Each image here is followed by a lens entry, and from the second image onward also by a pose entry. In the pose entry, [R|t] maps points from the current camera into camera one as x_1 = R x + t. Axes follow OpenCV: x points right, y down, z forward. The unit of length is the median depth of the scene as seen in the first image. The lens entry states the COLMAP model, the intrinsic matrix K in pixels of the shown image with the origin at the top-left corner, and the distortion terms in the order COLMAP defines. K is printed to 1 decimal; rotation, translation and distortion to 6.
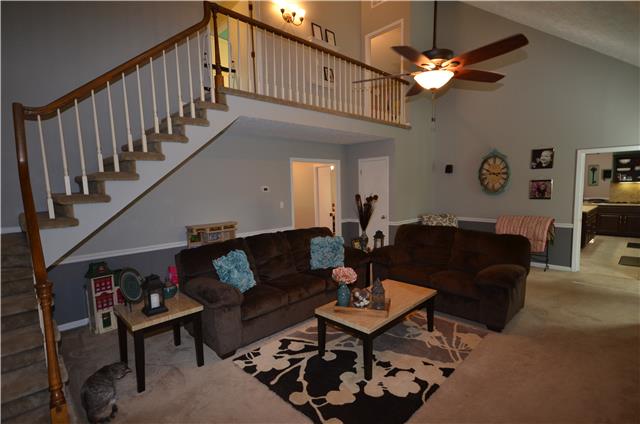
lens RADIAL K [[312.1, 0, 357.2], [0, 312.1, 218.4], [0, 0, 1]] dist [0.001956, 0.000387]
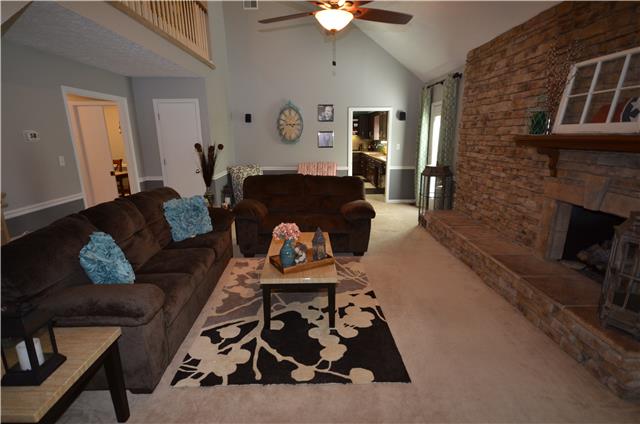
lens RADIAL K [[305.4, 0, 320.0], [0, 305.4, 212.0], [0, 0, 1]] dist [0.002470, -0.000012]
pose [[0.725189, -0.154237, 0.671053, -0.496394], [0.066430, 0.985714, 0.154771, -0.002964], [-0.685338, -0.067660, 0.725075, 0.281660]]
